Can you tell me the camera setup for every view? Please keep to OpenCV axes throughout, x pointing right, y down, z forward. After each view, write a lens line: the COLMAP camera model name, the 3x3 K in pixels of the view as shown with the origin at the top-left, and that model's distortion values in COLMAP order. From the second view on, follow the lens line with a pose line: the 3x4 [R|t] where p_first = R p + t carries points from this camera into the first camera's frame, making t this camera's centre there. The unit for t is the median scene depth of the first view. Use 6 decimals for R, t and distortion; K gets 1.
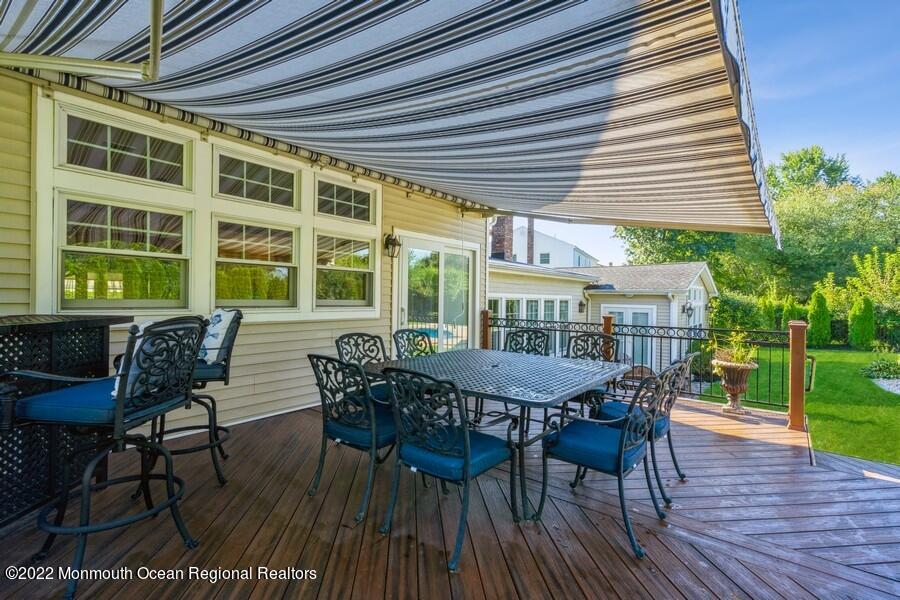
lens RADIAL K [[413.8, 0, 454.0], [0, 413.8, 303.2], [0, 0, 1]] dist [0.002949, 0.000434]
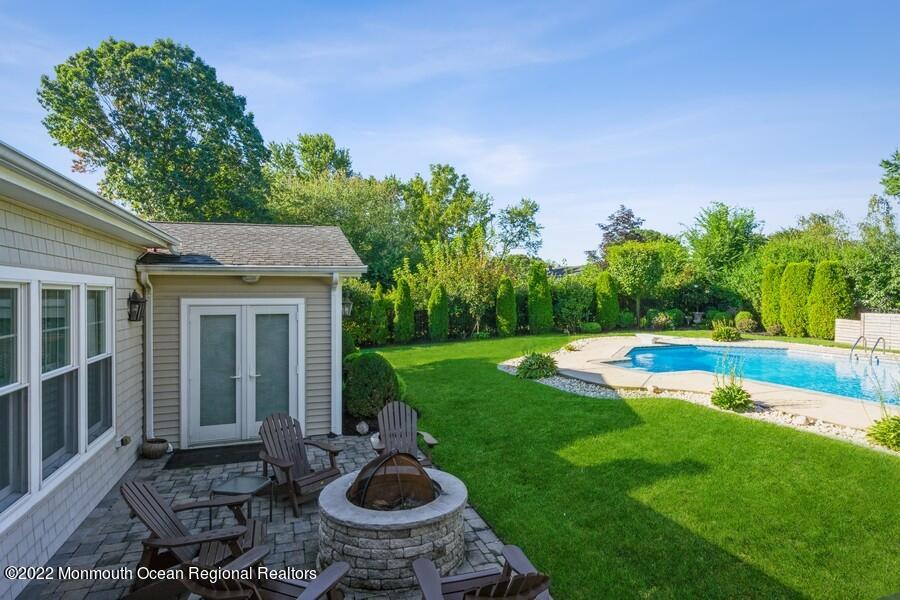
lens RADIAL K [[502.1, 0, 453.9], [0, 502.1, 294.1], [0, 0, 1]] dist [-0.013929, 0.000296]
pose [[0.532428, -0.014195, 0.846357, 0.047604], [0.016864, 0.999839, 0.006161, -0.000441], [-0.846308, 0.010993, 0.532581, 0.355502]]
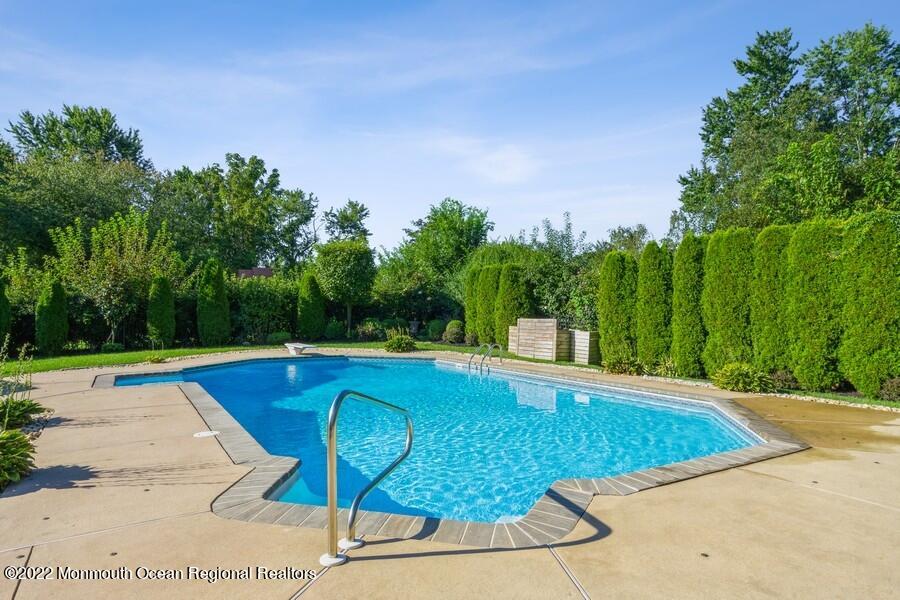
lens RADIAL K [[544.7, 0, 449.3], [0, 544.7, 306.8], [0, 0, 1]] dist [-0.006217, -0.001446]
pose [[0.337204, -0.001906, 0.941430, 0.316891], [0.005354, 0.999986, 0.000107, 0.030482], [-0.941416, 0.005004, 0.337209, 0.034381]]
